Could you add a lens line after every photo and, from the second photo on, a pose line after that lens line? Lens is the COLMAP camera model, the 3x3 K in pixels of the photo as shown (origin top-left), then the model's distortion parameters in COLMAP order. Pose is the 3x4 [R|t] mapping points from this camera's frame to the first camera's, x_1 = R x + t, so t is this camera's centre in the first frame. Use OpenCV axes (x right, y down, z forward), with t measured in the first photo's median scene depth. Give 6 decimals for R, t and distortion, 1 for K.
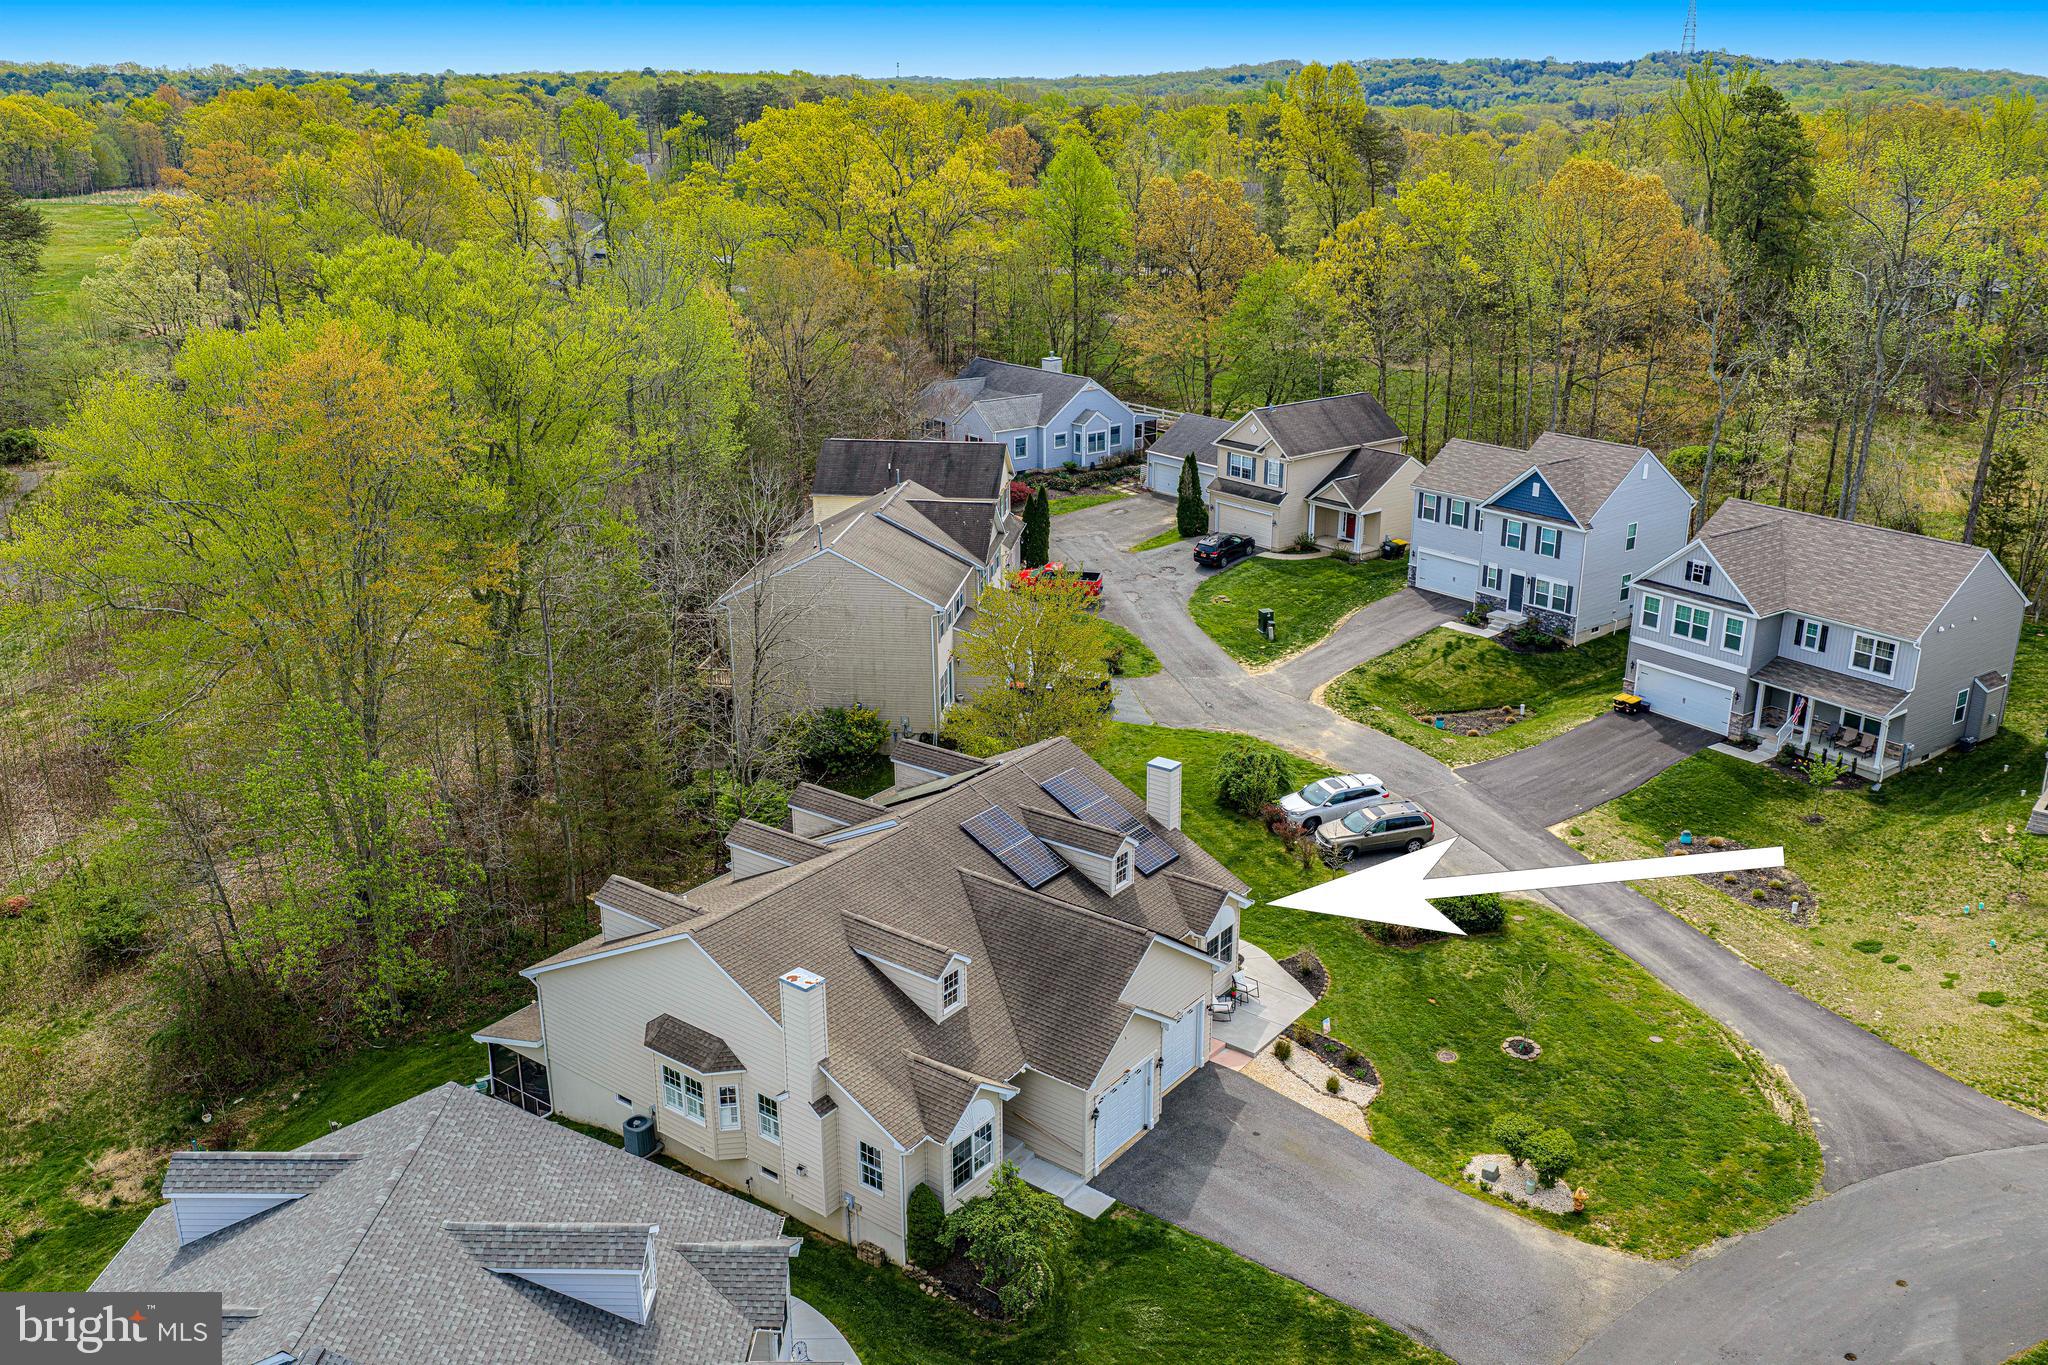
lens RADIAL K [[1646.3, 0, 1033.6], [0, 1646.3, 683.9], [0, 0, 1]] dist [0.039118, -0.082083]
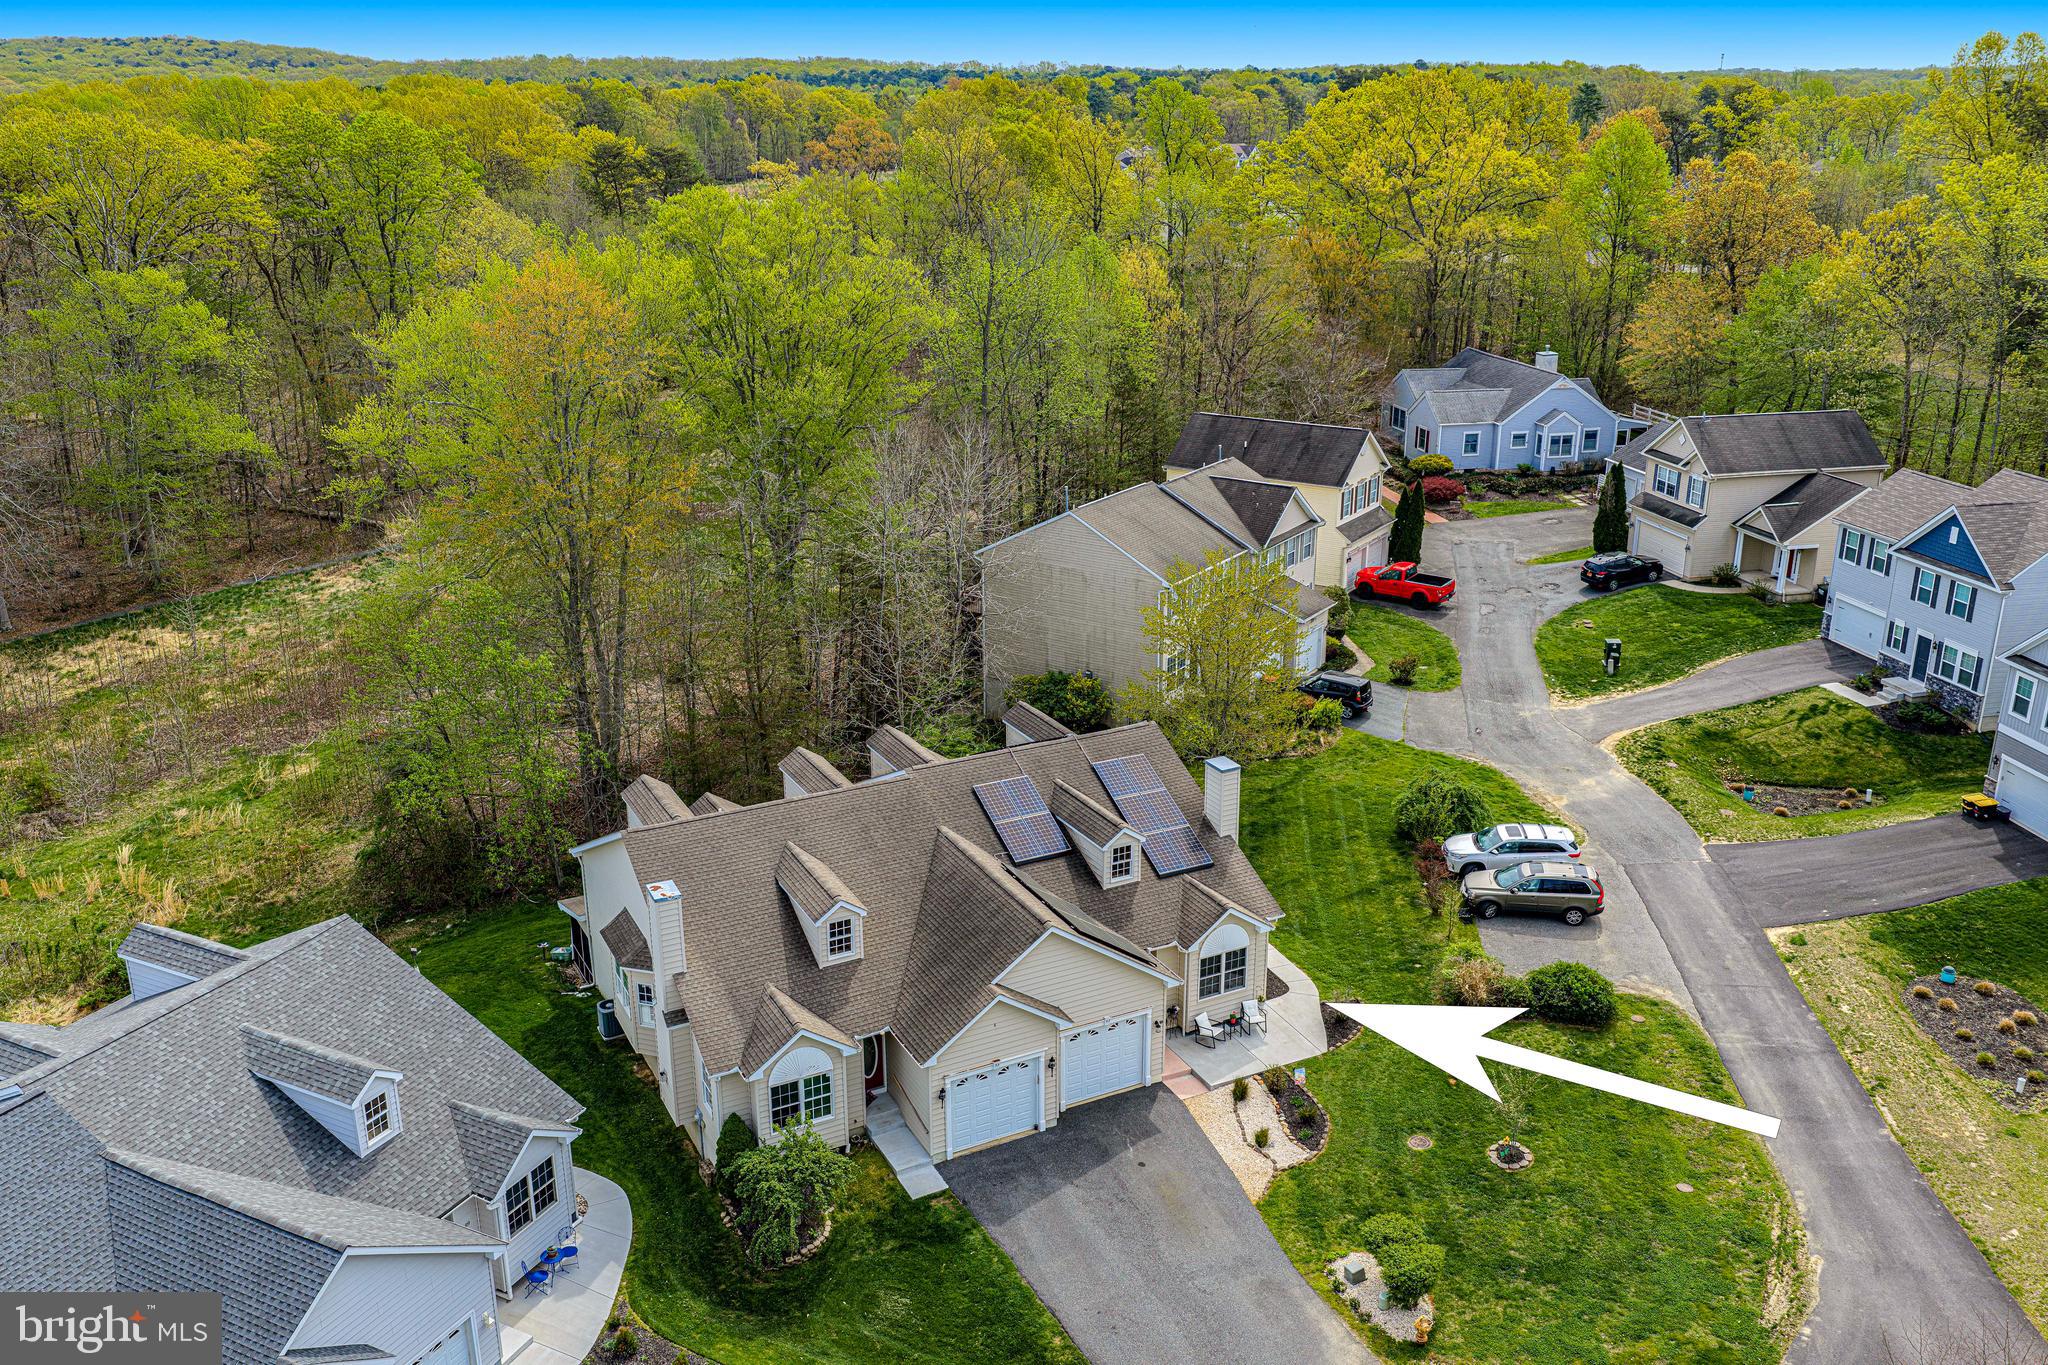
lens RADIAL K [[1646.3, 0, 1033.6], [0, 1646.3, 683.9], [0, 0, 1]] dist [0.039118, -0.082083]
pose [[0.905519, 0.142426, -0.399687, 0.229430], [-0.140962, 0.989457, 0.033227, -0.007901], [0.400205, 0.026253, 0.916049, 0.071363]]
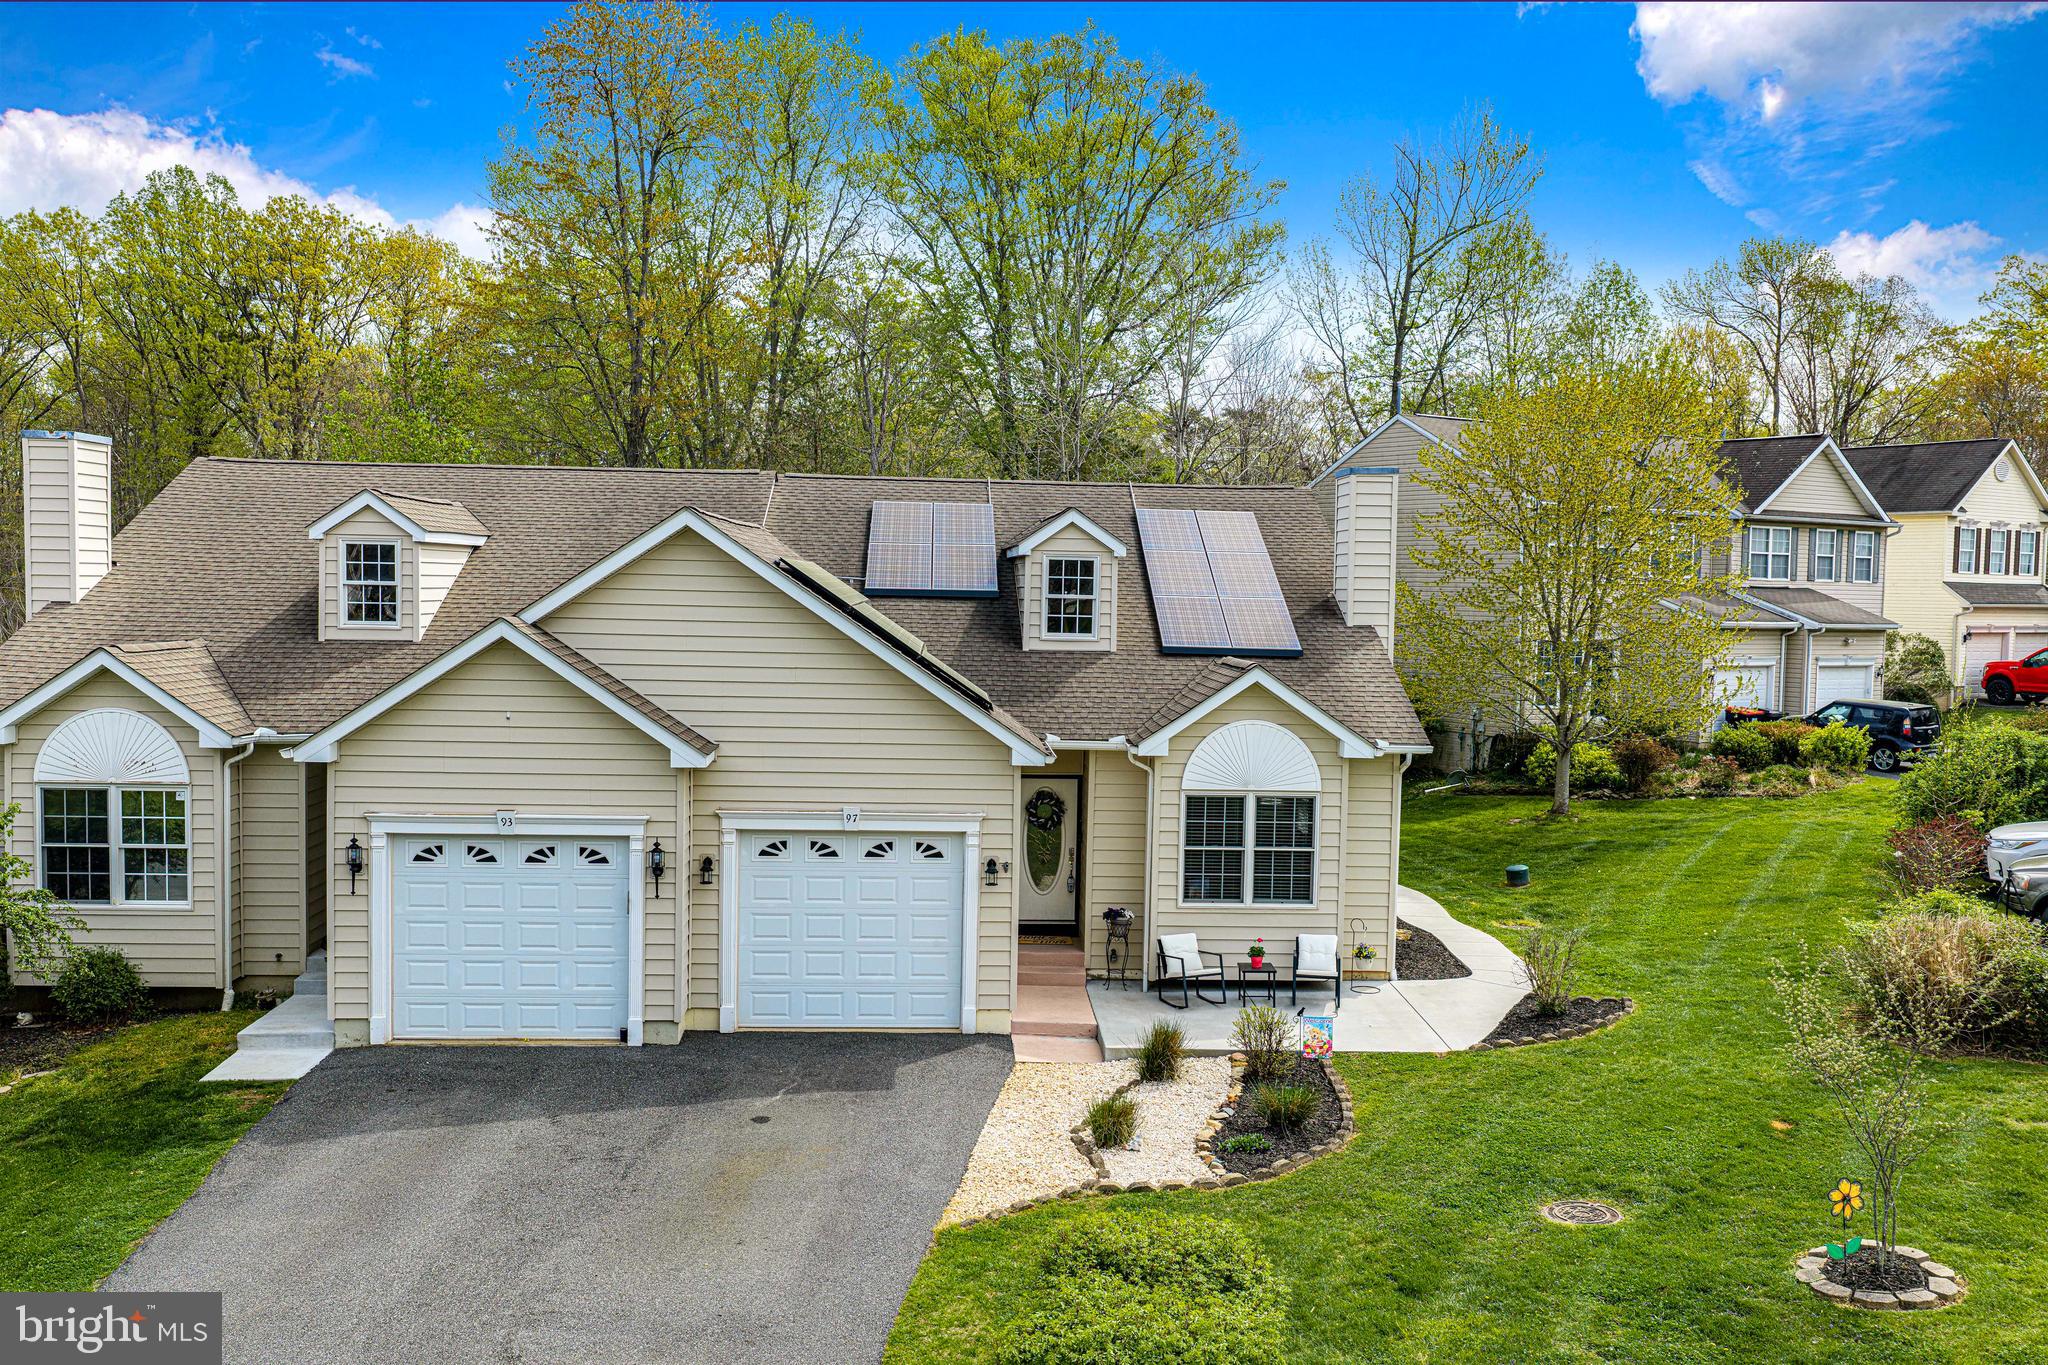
lens RADIAL K [[1737.9, 0, 1033.5], [0, 1737.9, 680.7], [0, 0, 1]] dist [0.011302, -0.011381]
pose [[0.656565, 0.065608, -0.751411, 0.241912], [-0.269571, 0.950825, -0.152525, 0.127330], [0.704453, 0.302701, 0.641964, 0.440177]]
